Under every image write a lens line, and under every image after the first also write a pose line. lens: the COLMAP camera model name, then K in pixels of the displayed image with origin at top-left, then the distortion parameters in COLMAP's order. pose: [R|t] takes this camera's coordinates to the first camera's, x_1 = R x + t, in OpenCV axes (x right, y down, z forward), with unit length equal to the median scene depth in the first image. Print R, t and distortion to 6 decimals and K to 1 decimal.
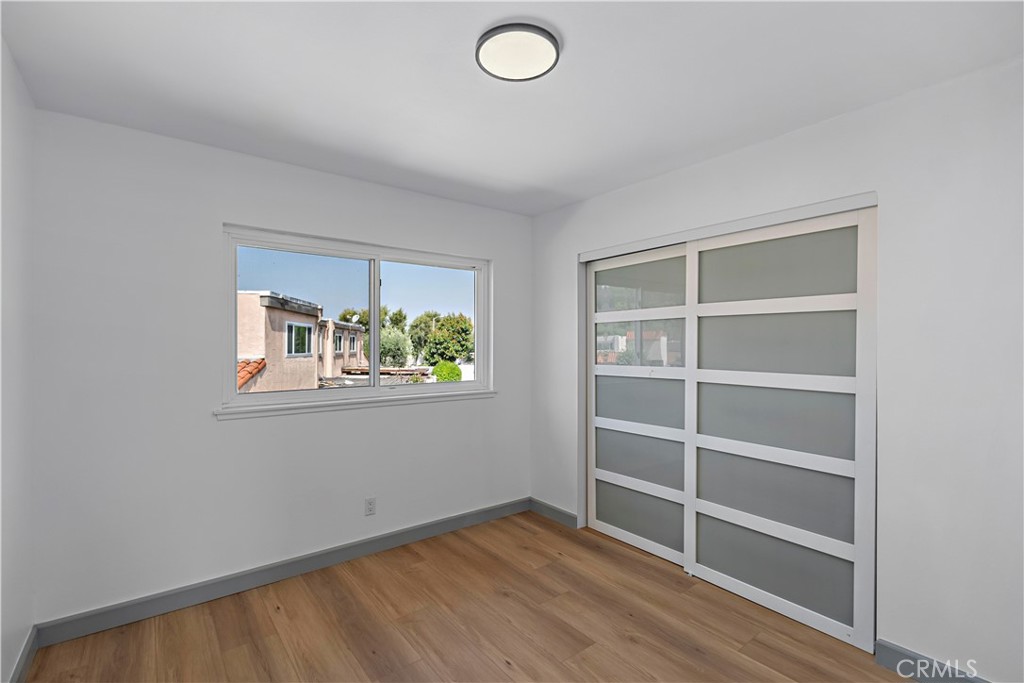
lens RADIAL K [[463.8, 0, 518.4], [0, 463.8, 338.6], [0, 0, 1]] dist [-0.001166, -0.000513]
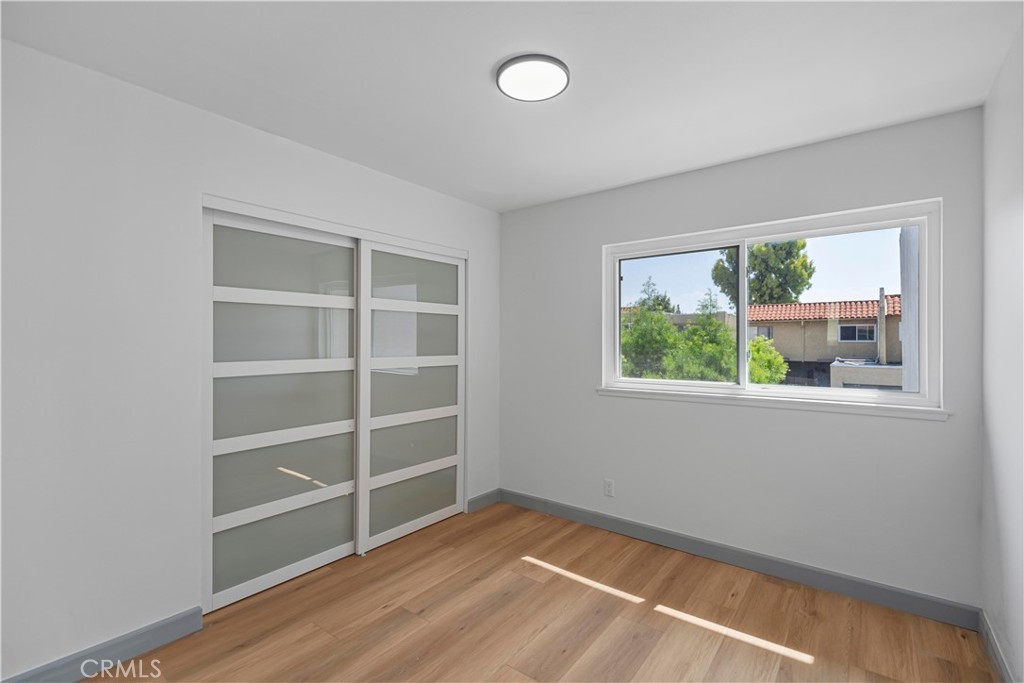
lens RADIAL K [[463.8, 0, 518.4], [0, 463.8, 338.6], [0, 0, 1]] dist [-0.001166, -0.000513]
pose [[-0.241160, 0.001223, 0.970485, -0.849333], [-0.000016, 0.999999, -0.001264, 0.024764], [-0.970485, -0.000320, -0.241160, 1.046060]]
